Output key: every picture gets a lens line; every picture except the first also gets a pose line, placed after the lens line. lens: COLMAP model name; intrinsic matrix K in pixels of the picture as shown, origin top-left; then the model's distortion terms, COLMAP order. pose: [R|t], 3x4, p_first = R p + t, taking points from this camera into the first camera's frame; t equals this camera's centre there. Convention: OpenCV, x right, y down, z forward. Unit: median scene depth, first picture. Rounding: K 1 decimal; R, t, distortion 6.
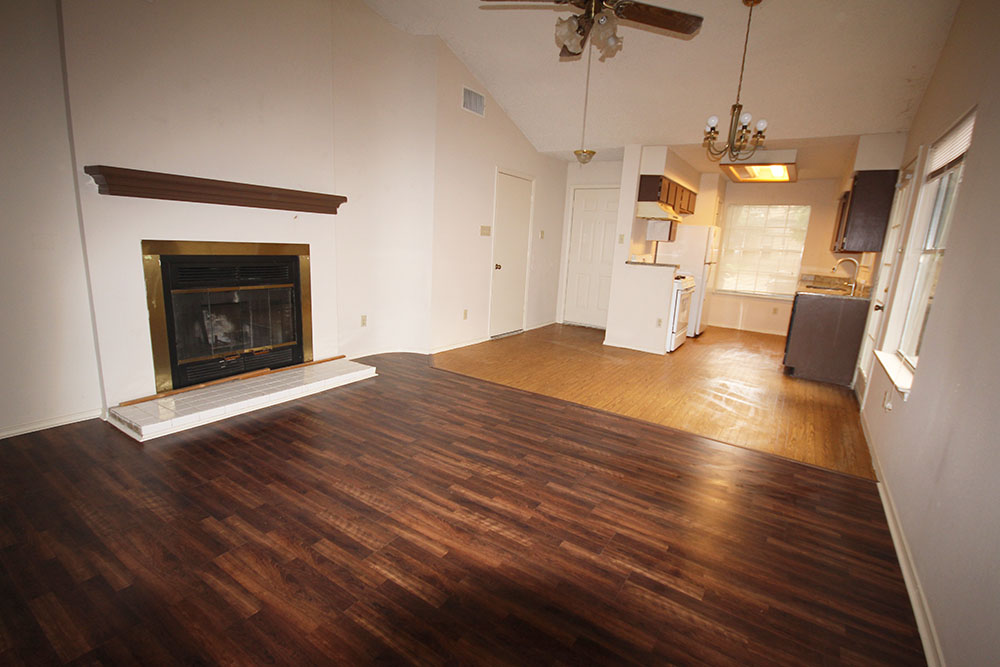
lens RADIAL K [[462.9, 0, 505.0], [0, 462.9, 336.7], [0, 0, 1]] dist [-0.000347, -0.003011]
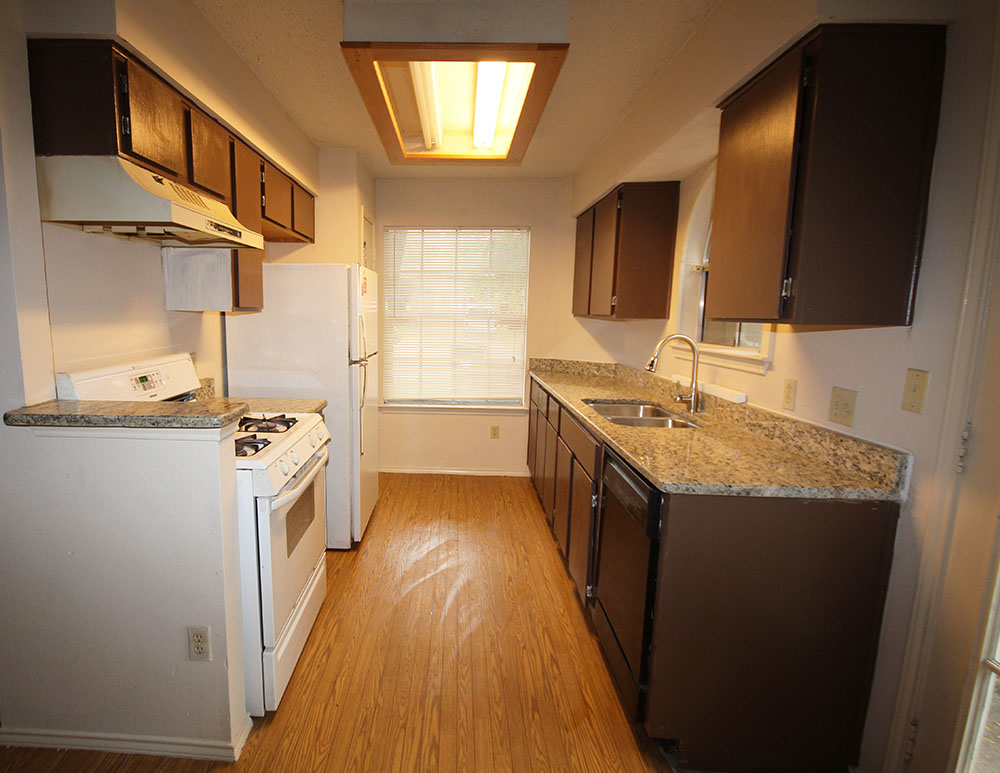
lens RADIAL K [[537.7, 0, 428.9], [0, 537.7, 388.5], [0, 0, 1]] dist [0.003512, 0.000133]
pose [[0.867725, -0.114145, 0.483761, 0.588986], [0.136594, 0.990563, -0.011283, -0.268961], [-0.477908, 0.075869, 0.875127, 1.264991]]
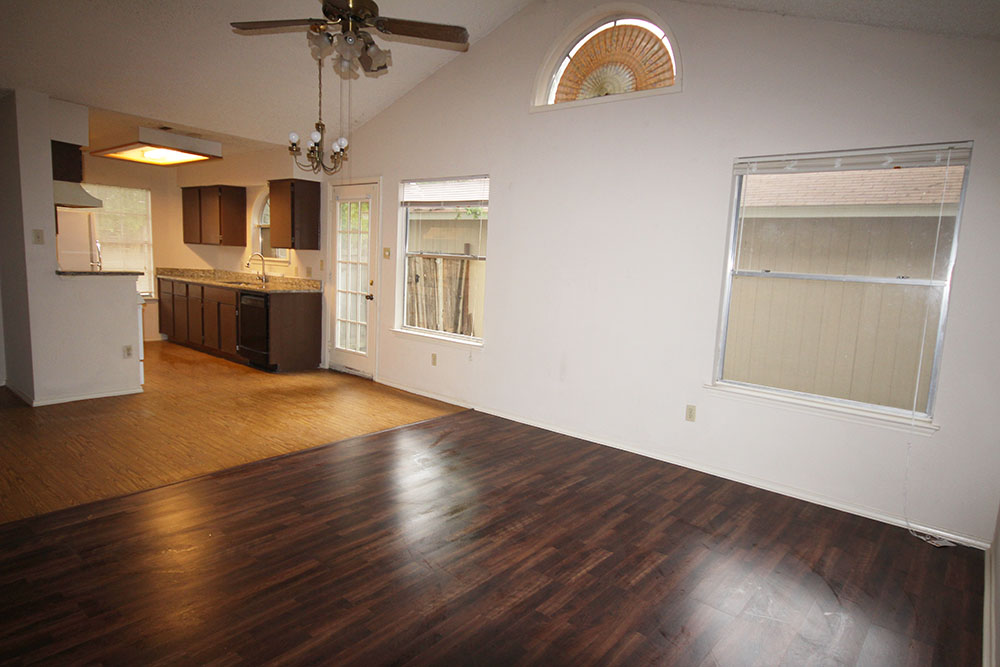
lens RADIAL K [[582.8, 0, 507.8], [0, 582.8, 337.1], [0, 0, 1]] dist [0.016730, 0.000024]
pose [[0.112491, -0.184433, 0.976386, -0.934471], [0.163694, 0.972637, 0.164866, -0.199428], [-0.980077, 0.141283, 0.139603, 0.517804]]
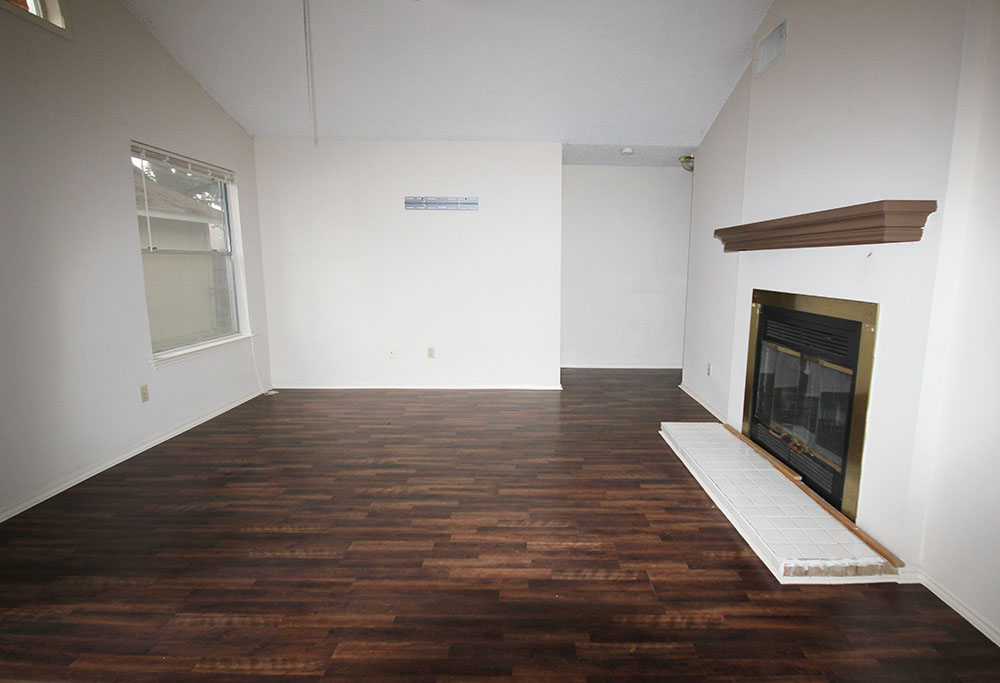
lens RADIAL K [[490.4, 0, 536.6], [0, 490.4, 333.7], [0, 0, 1]] dist [0.006407, 0.000376]
pose [[-0.827104, 0.014198, -0.561869, 0.265347], [-0.171846, 0.945420, 0.276858, -0.332806], [0.535133, 0.325545, -0.779521, 1.617560]]
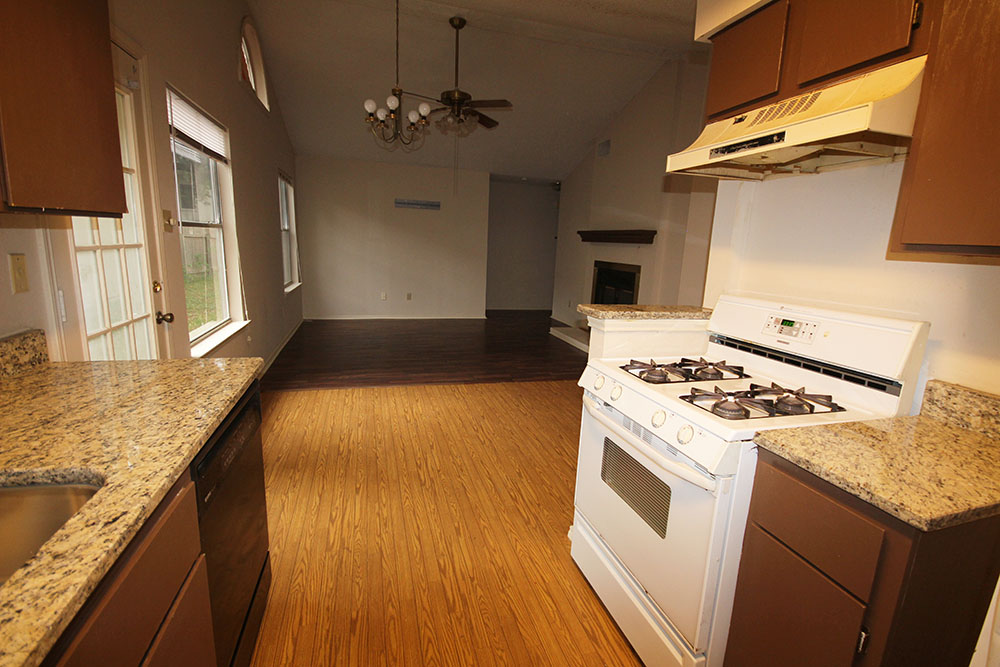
lens RADIAL K [[462.9, 0, 506.1], [0, 462.9, 333.5], [0, 0, 1]] dist [-0.000347, -0.003011]
pose [[-0.644975, 0.062541, -0.761641, 1.231704], [-0.238732, 0.930277, 0.278553, -0.397262], [0.725958, 0.361487, -0.585074, 2.104370]]
